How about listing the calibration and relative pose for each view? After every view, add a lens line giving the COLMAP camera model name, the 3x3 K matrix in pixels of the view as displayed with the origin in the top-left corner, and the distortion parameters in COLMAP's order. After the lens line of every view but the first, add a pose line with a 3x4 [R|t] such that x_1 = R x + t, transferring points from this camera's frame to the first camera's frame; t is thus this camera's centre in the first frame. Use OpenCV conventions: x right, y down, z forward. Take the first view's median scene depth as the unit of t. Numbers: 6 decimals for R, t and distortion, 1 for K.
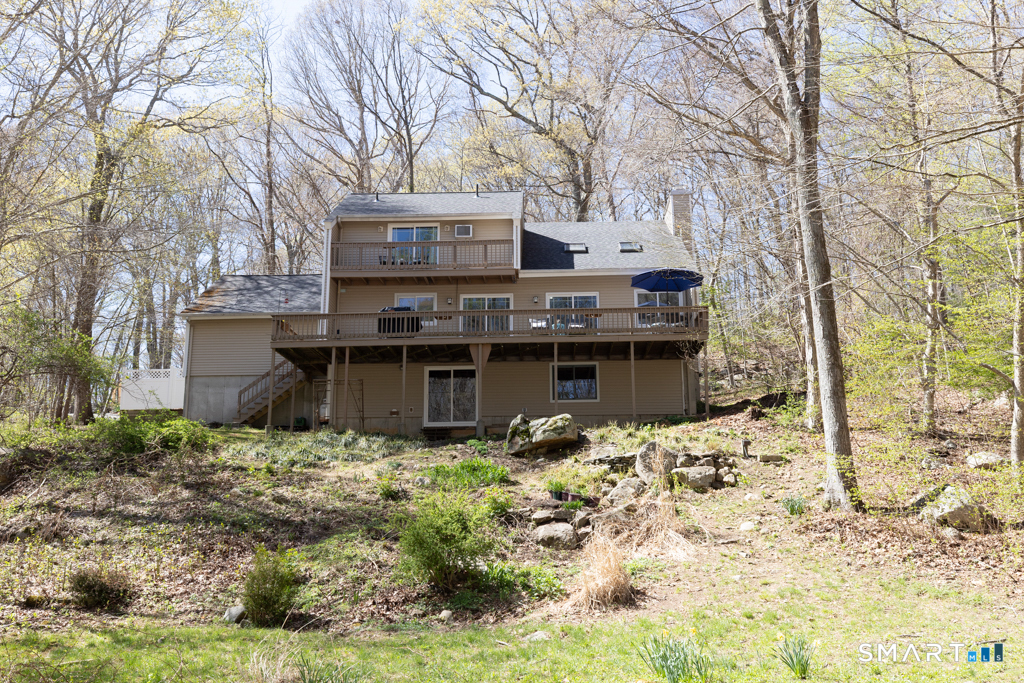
lens RADIAL K [[961.6, 0, 512.0], [0, 961.6, 341.5], [0, 0, 1]] dist [0.003265, -0.001314]
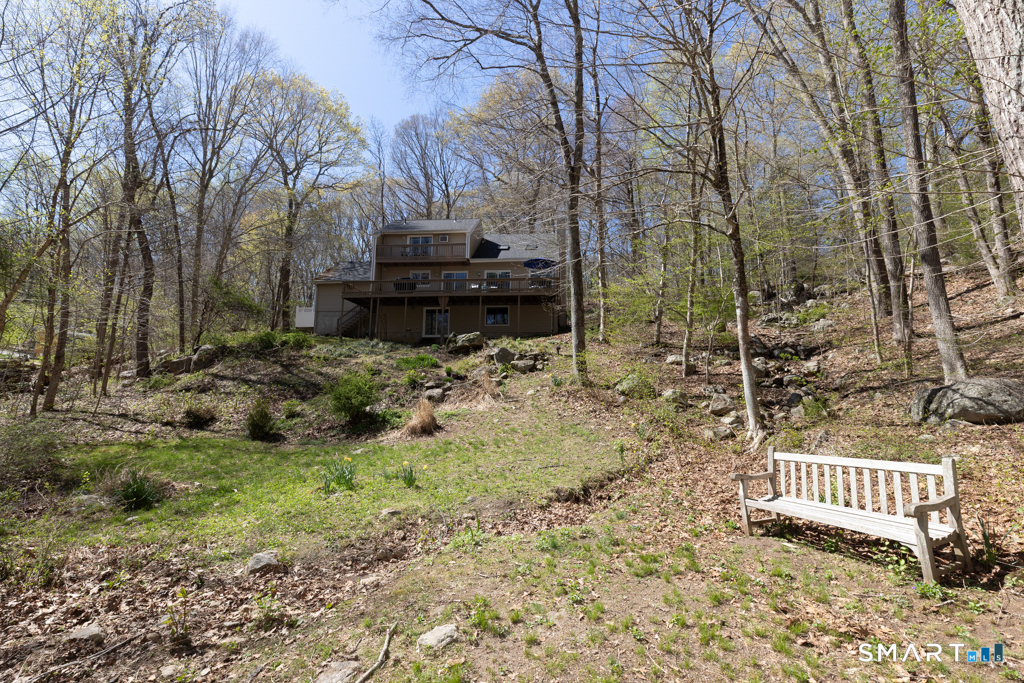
lens RADIAL K [[456.3, 0, 515.4], [0, 456.3, 340.4], [0, 0, 1]] dist [0.002677, 0.000457]
pose [[0.997051, 0.011737, -0.075833, 0.180143], [-0.004062, 0.994921, 0.100575, -0.002187], [0.076628, -0.099970, 0.992035, 0.063474]]
